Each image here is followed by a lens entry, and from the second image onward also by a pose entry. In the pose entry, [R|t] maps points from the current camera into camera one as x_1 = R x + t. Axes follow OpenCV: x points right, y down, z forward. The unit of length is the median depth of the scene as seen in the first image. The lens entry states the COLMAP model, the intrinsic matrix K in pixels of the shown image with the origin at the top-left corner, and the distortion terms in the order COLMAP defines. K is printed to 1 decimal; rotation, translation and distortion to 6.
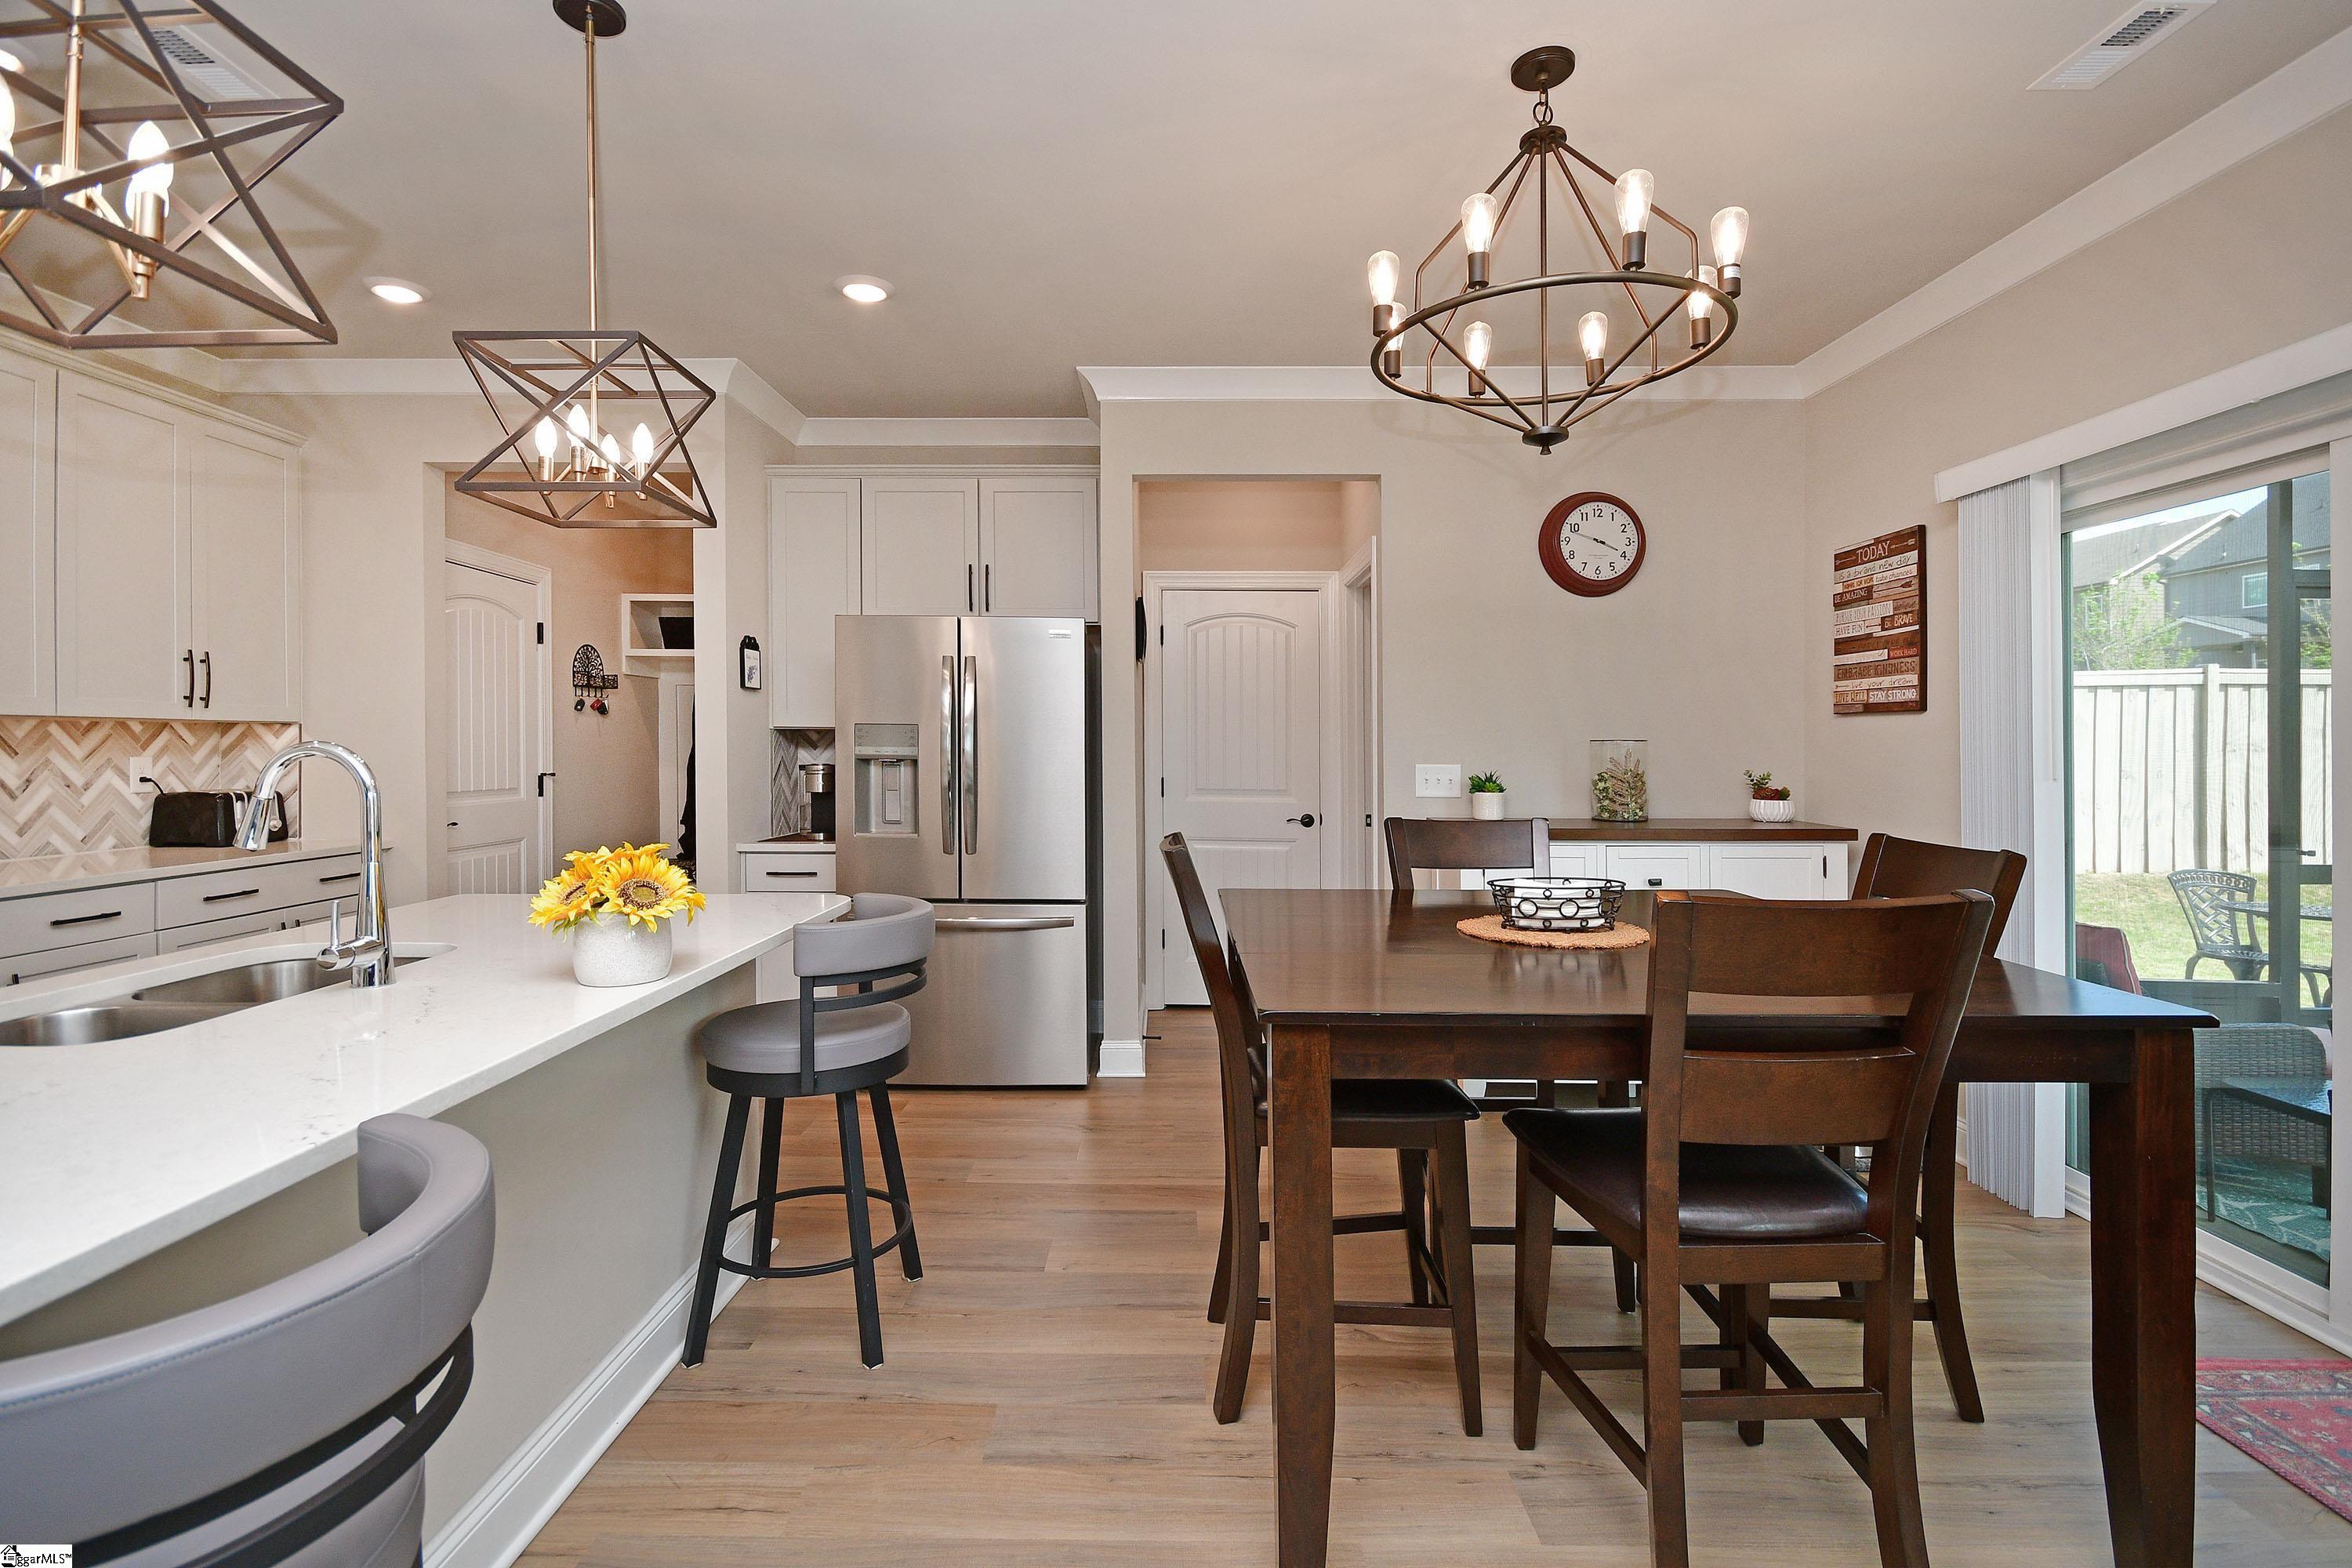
lens RADIAL K [[1063.7, 0, 1179.0], [0, 1063.7, 773.7], [0, 0, 1]] dist [-0.005997, -0.000890]
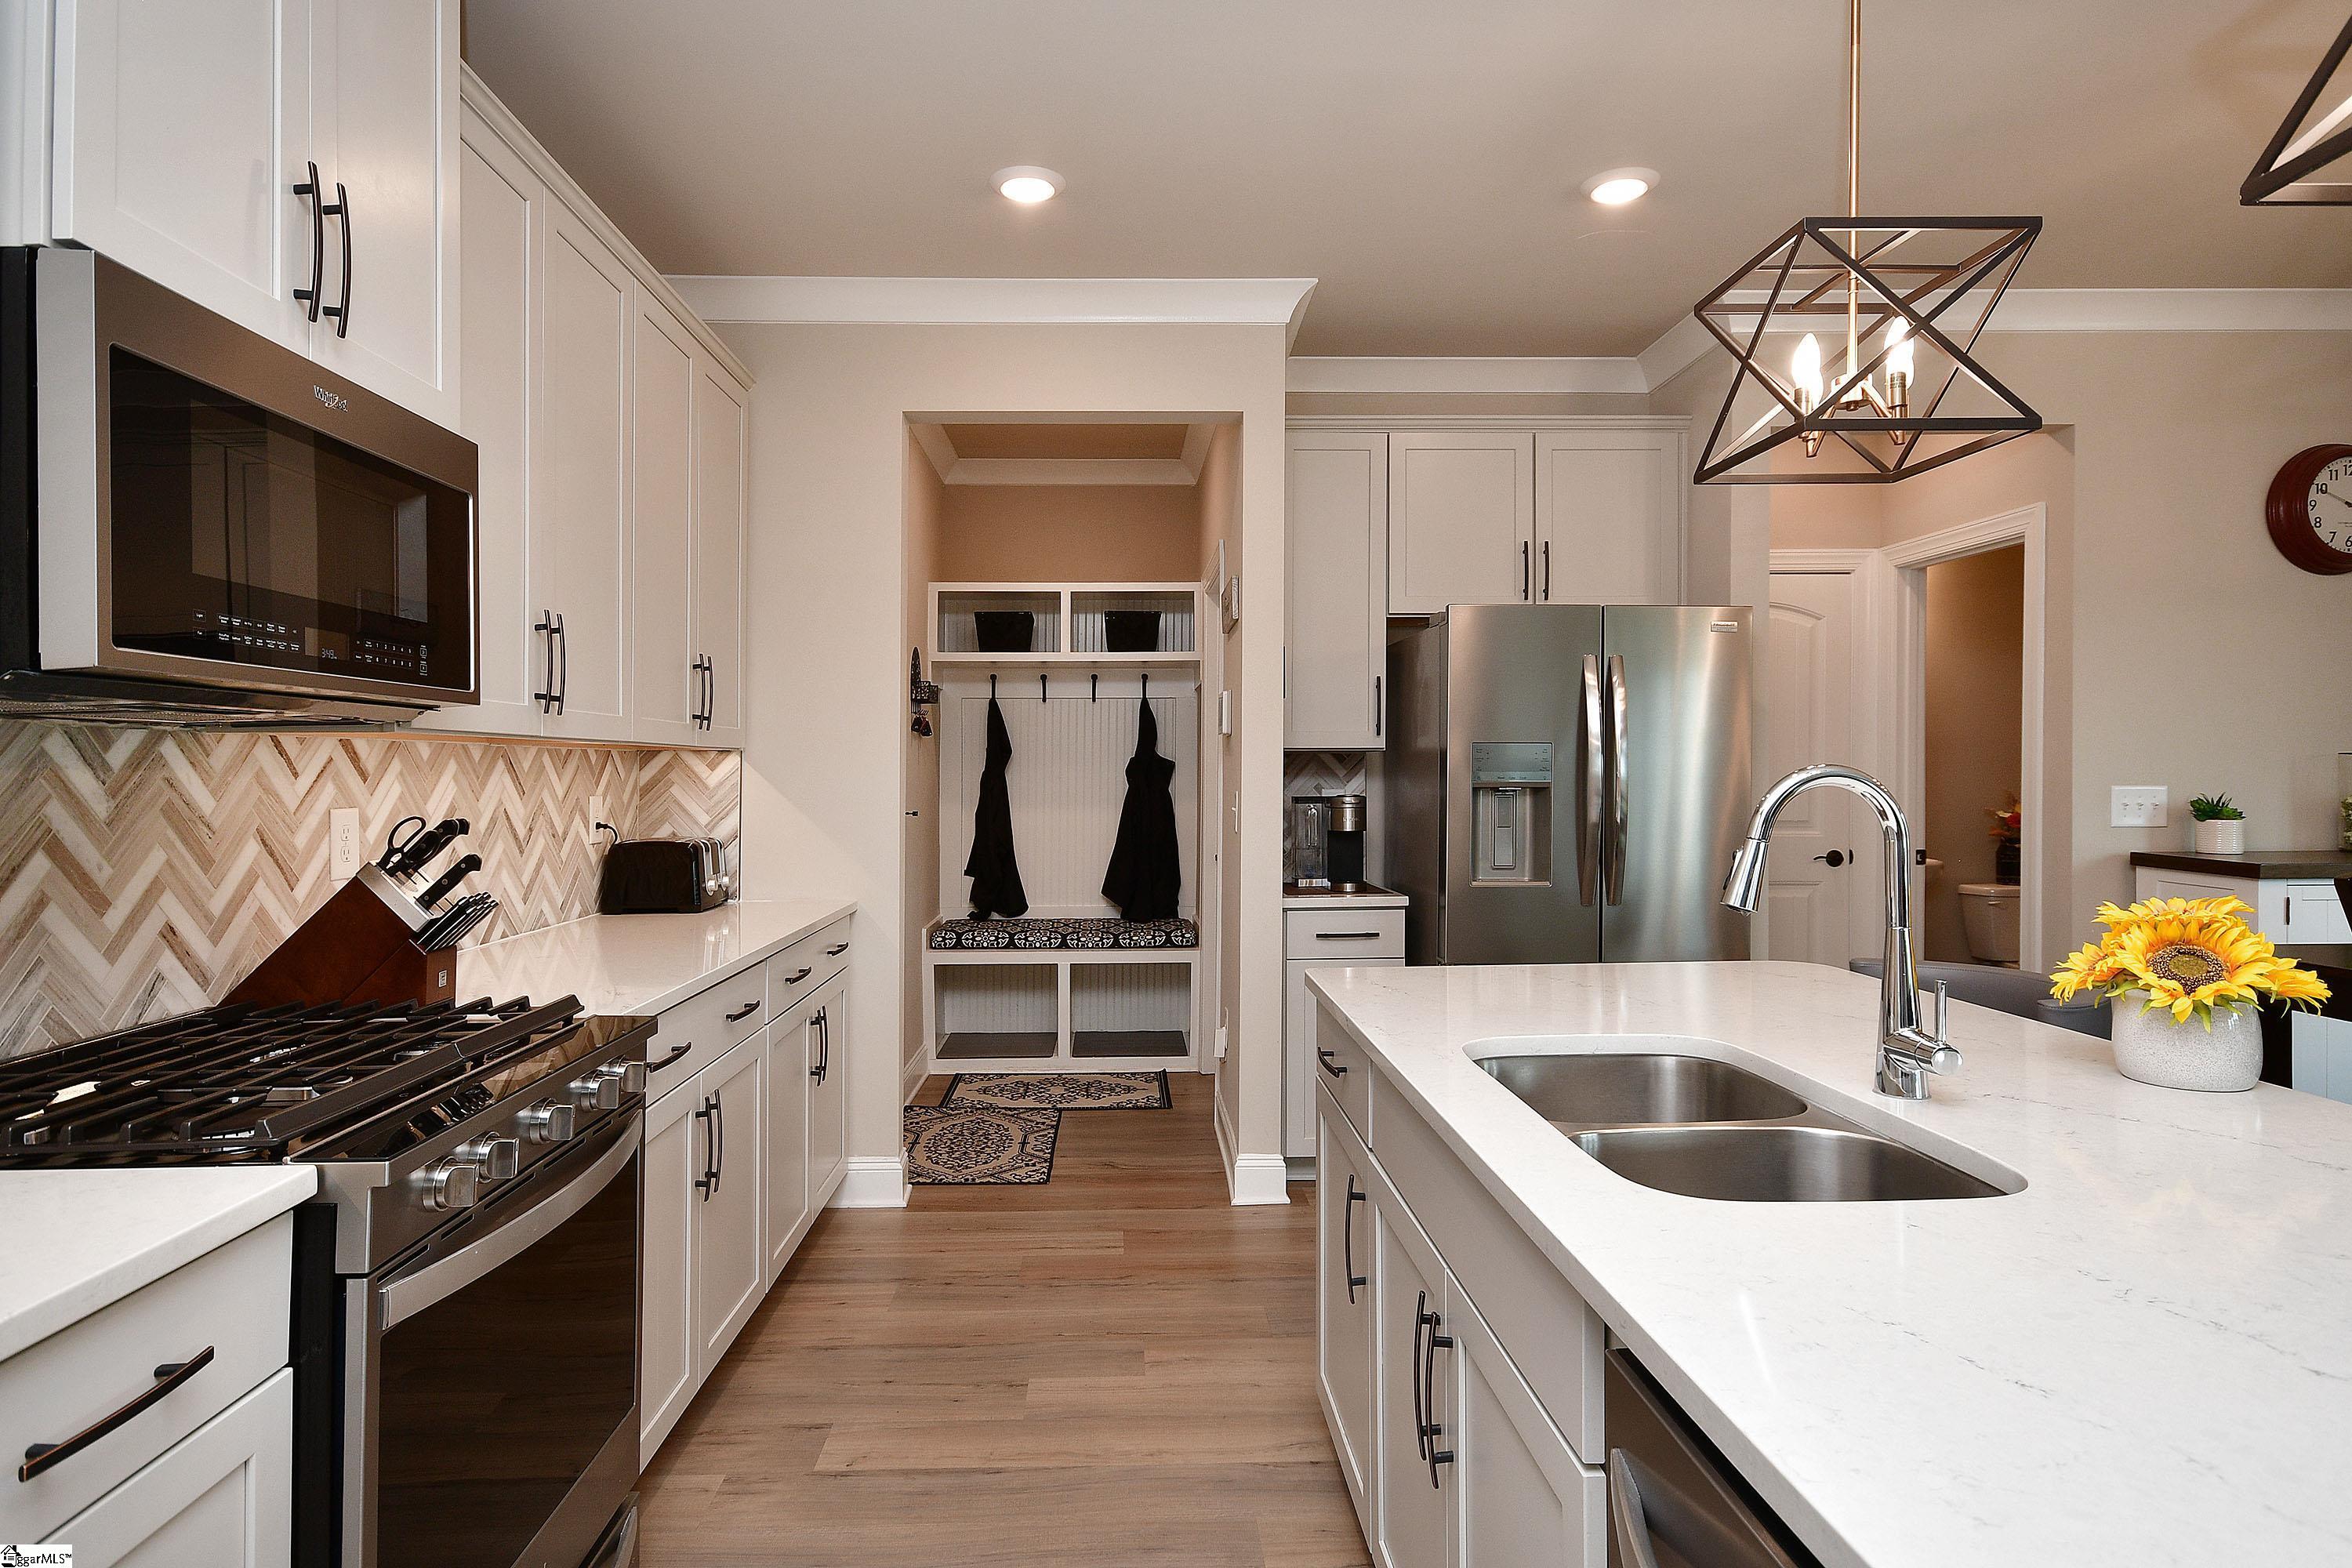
lens RADIAL K [[1324.5, 0, 1169.8], [0, 1324.5, 777.6], [0, 0, 1]] dist [0.004896, 0.002451]
pose [[0.999100, -0.012583, 0.040518, -0.581822], [0.013441, 0.999689, -0.020987, -0.003409], [-0.040241, 0.021513, 0.998958, 0.033105]]
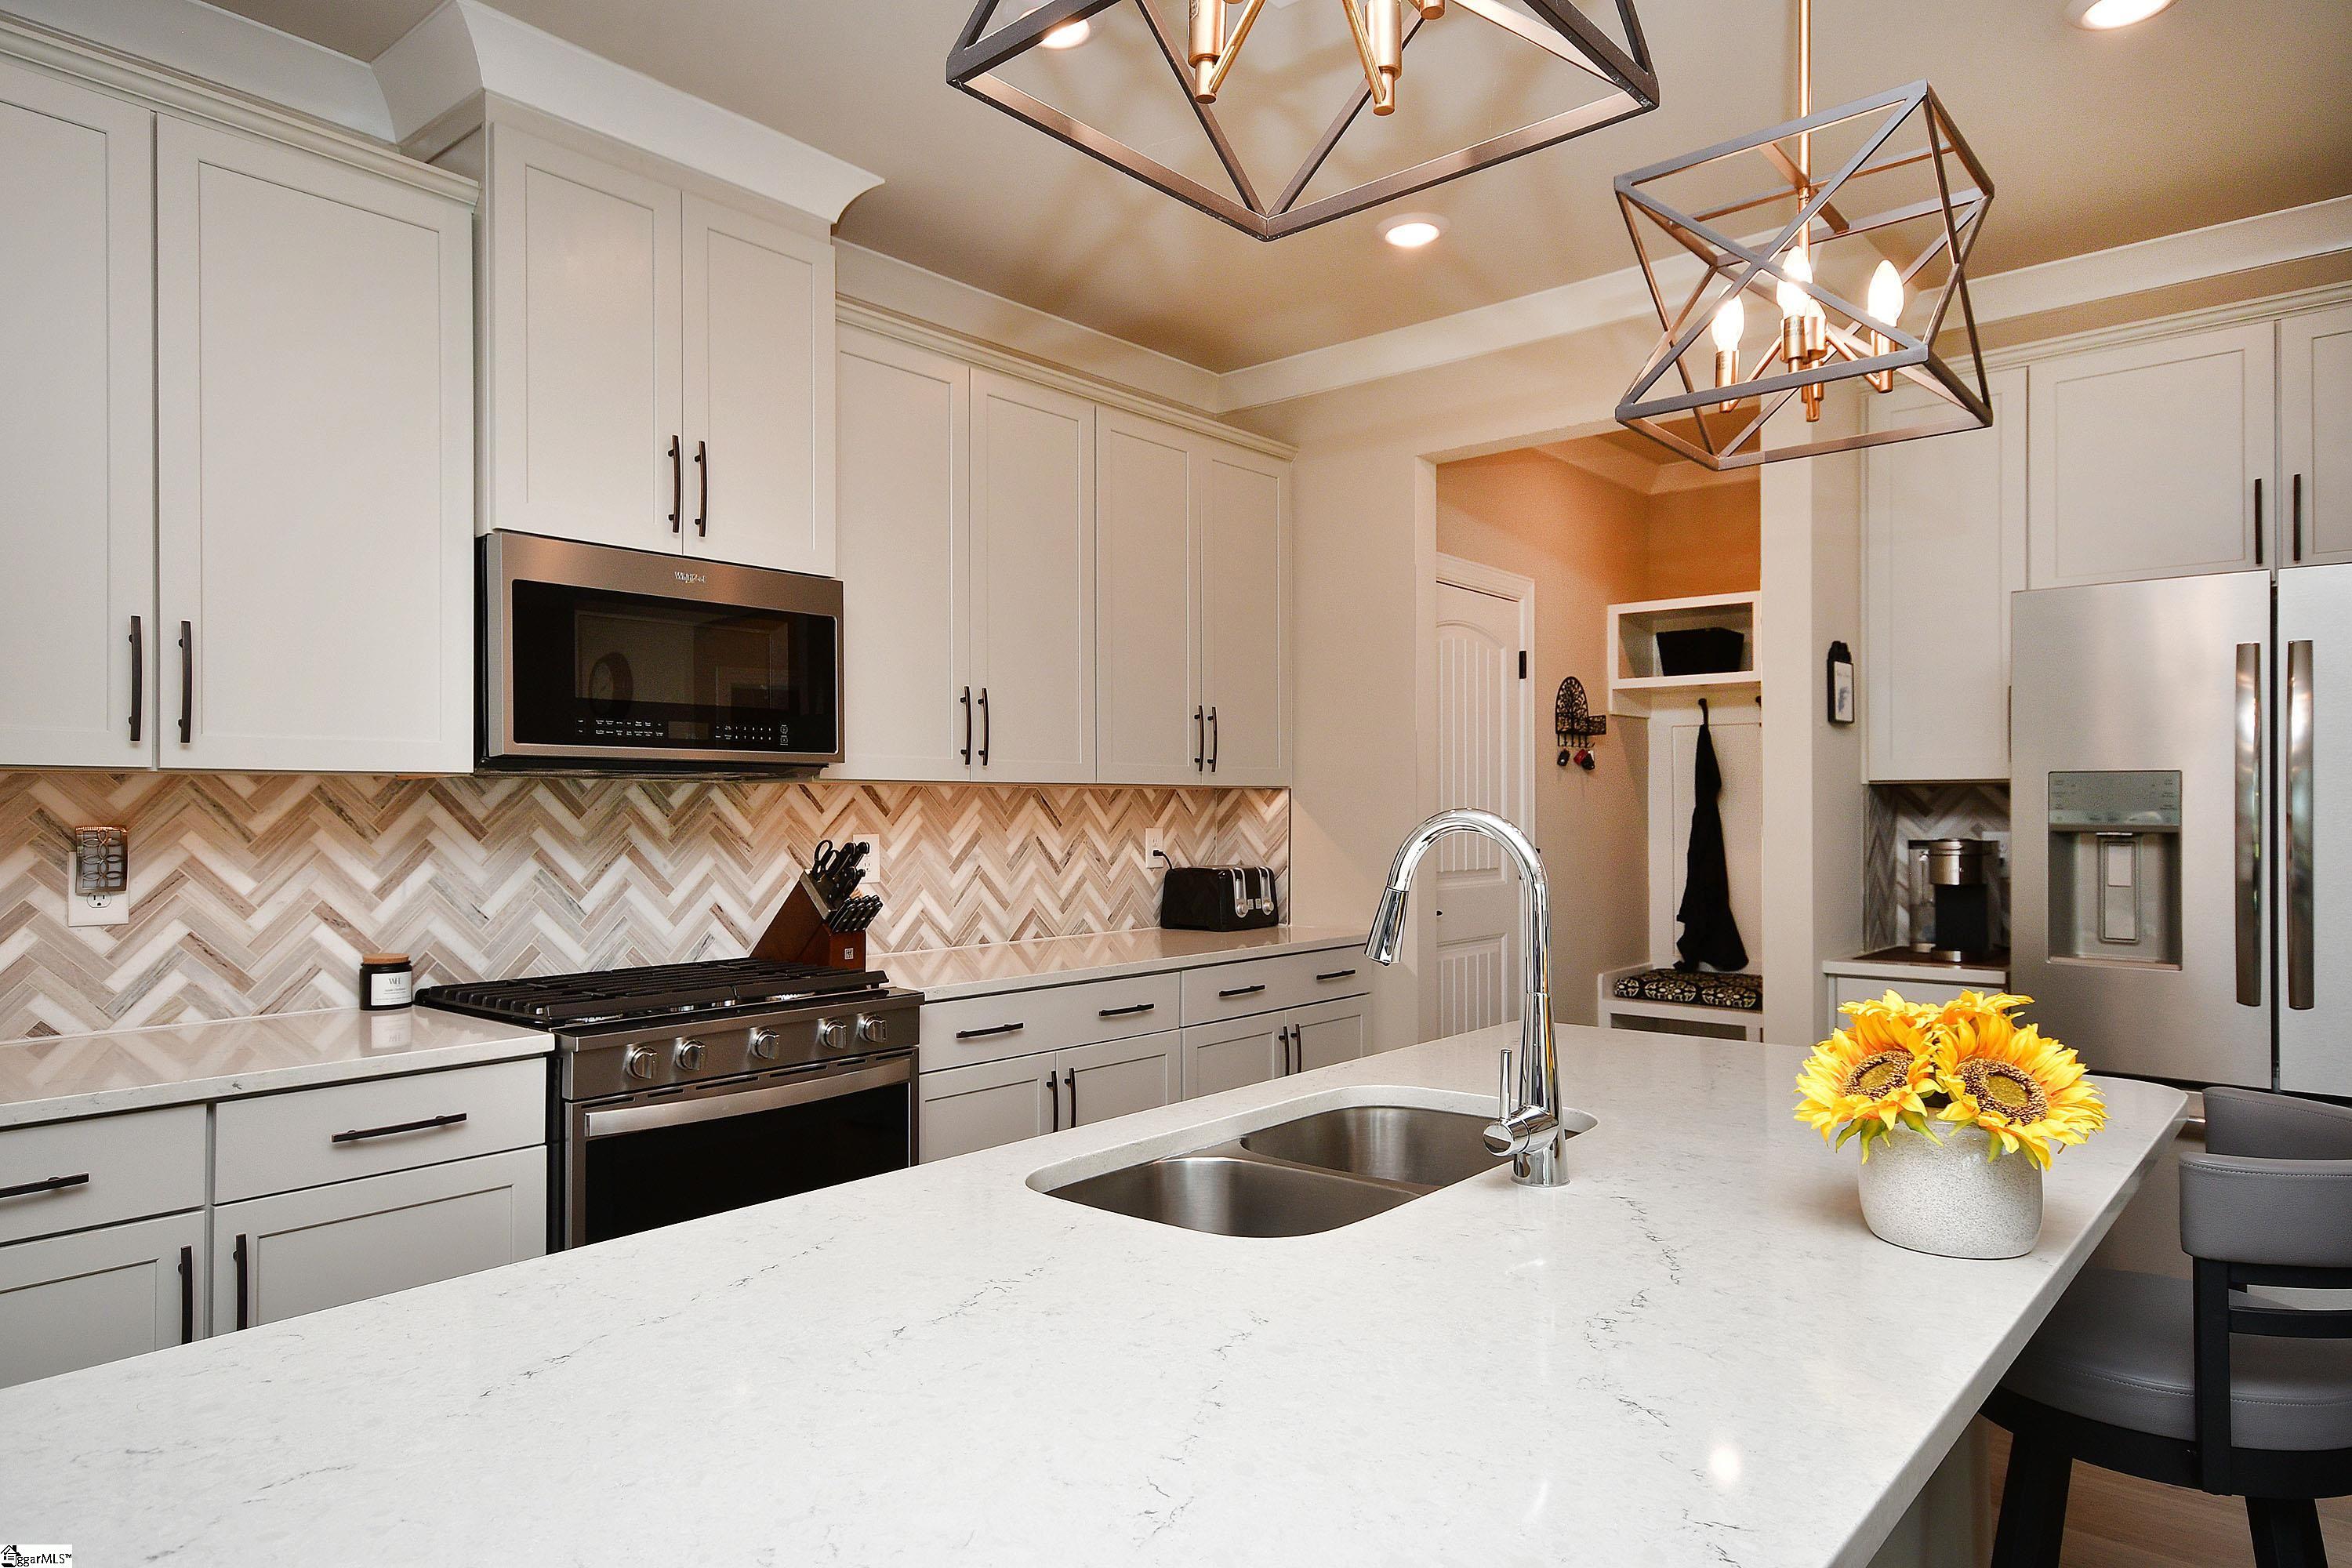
lens RADIAL K [[1469.8, 0, 1186.7], [0, 1469.8, 819.9], [0, 0, 1]] dist [-0.000756, -0.000298]
pose [[0.755769, -0.003440, -0.654829, -0.132337], [-0.009155, 0.999833, -0.015818, -0.003080], [0.654774, 0.017950, 0.755612, 0.066538]]
